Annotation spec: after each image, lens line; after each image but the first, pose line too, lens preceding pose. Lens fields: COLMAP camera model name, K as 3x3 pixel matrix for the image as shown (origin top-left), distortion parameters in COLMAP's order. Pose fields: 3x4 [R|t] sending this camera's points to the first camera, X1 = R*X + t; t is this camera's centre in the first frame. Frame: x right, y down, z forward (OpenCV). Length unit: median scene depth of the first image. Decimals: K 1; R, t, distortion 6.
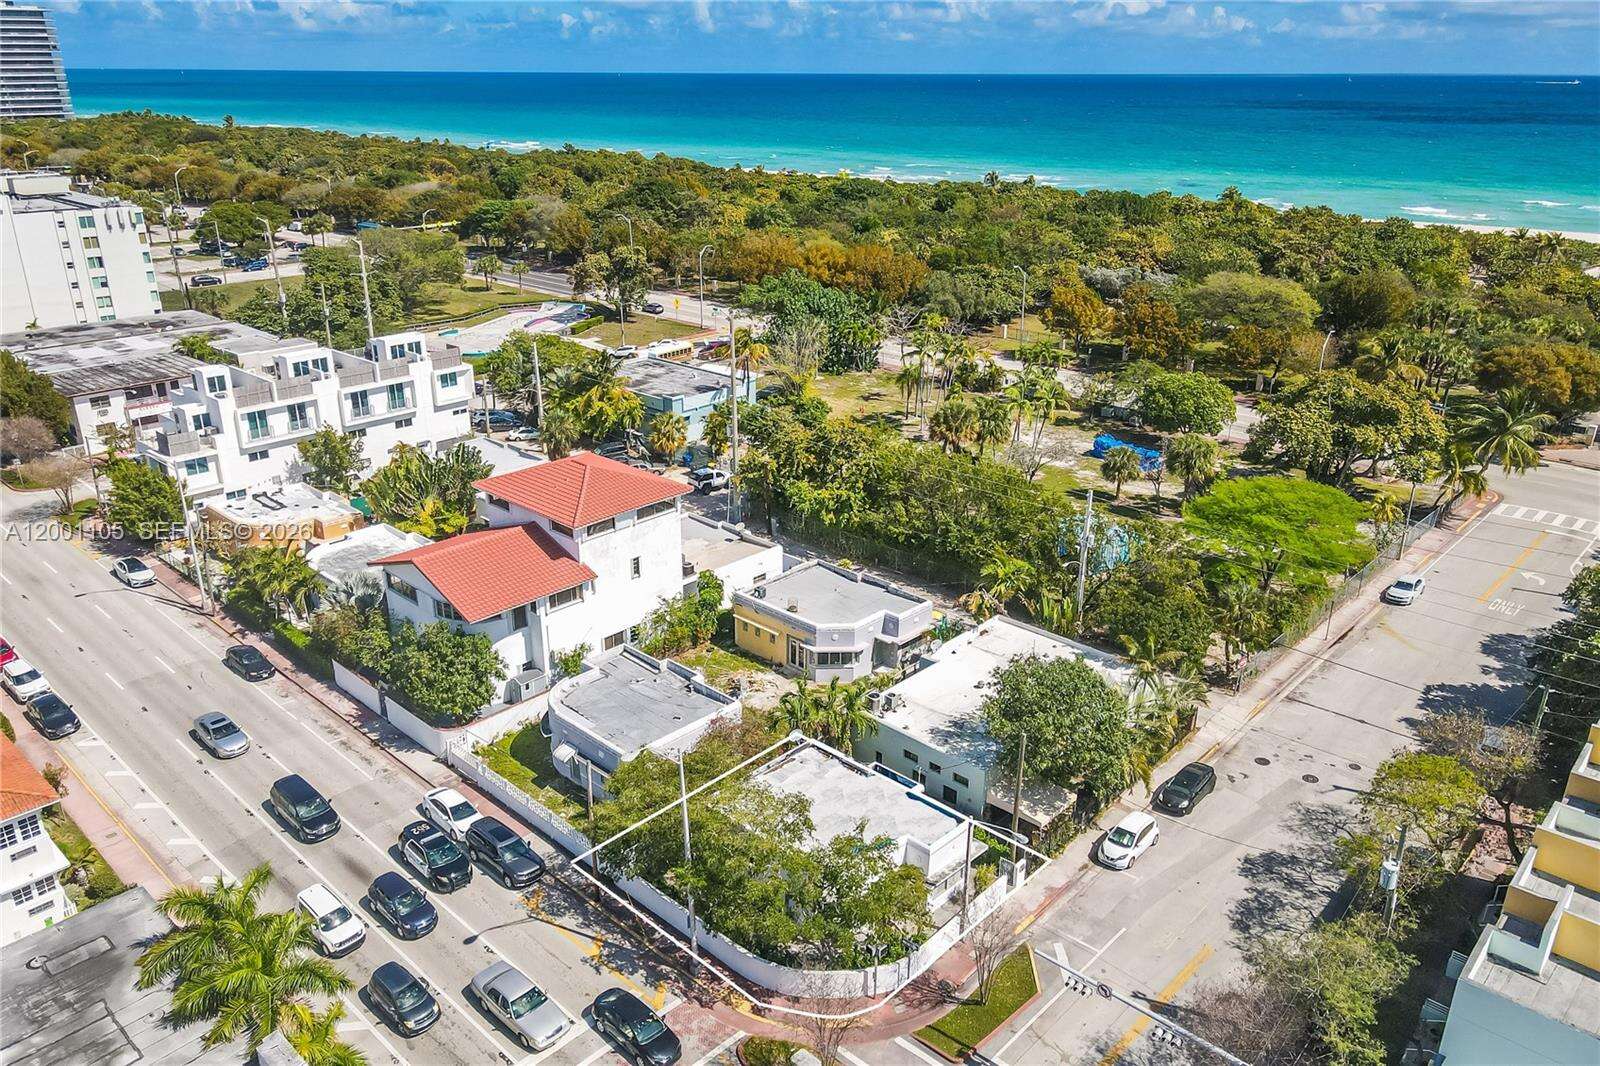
lens RADIAL K [[1166.0, 0, 800.0], [0, 1166.0, 533.0], [0, 0, 1]] dist [0.011207, -0.000599]
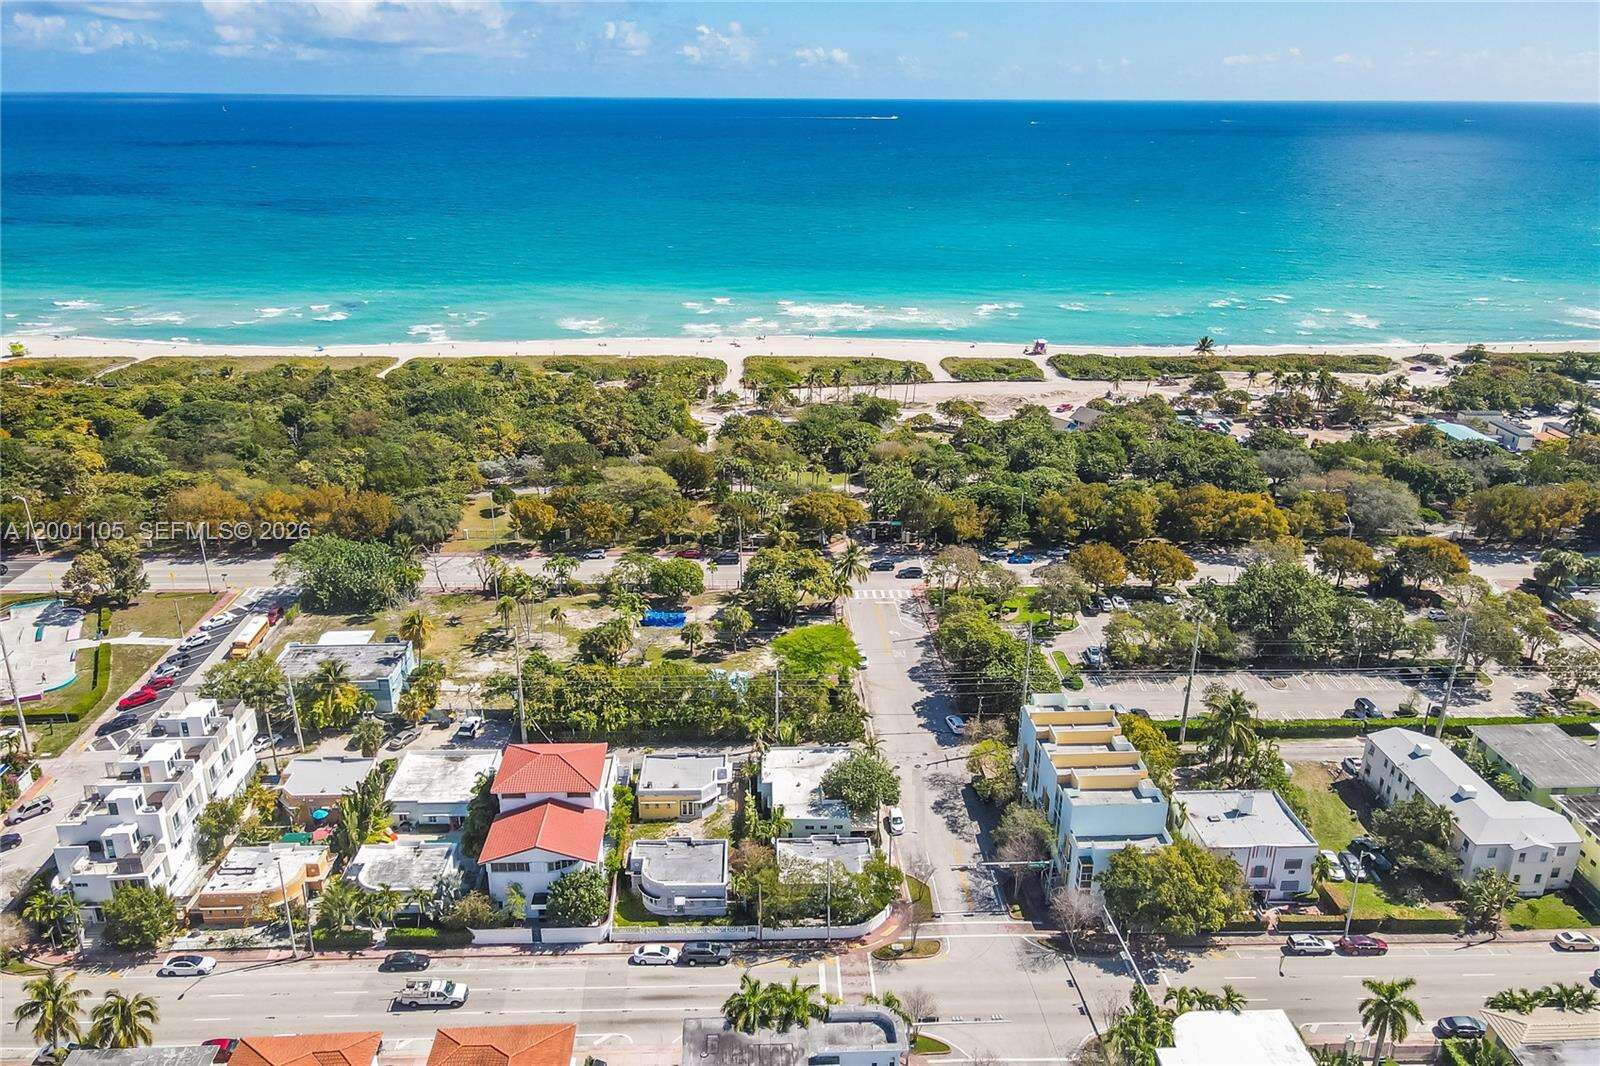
lens RADIAL K [[1157.6, 0, 800.0], [0, 1157.6, 533.0], [0, 0, 1]] dist [-0.001706, -0.000858]
pose [[0.700648, -0.247163, 0.669330, -0.856705], [0.258462, 0.962293, 0.084790, -0.364887], [-0.665049, 0.113589, 0.738111, -0.439605]]
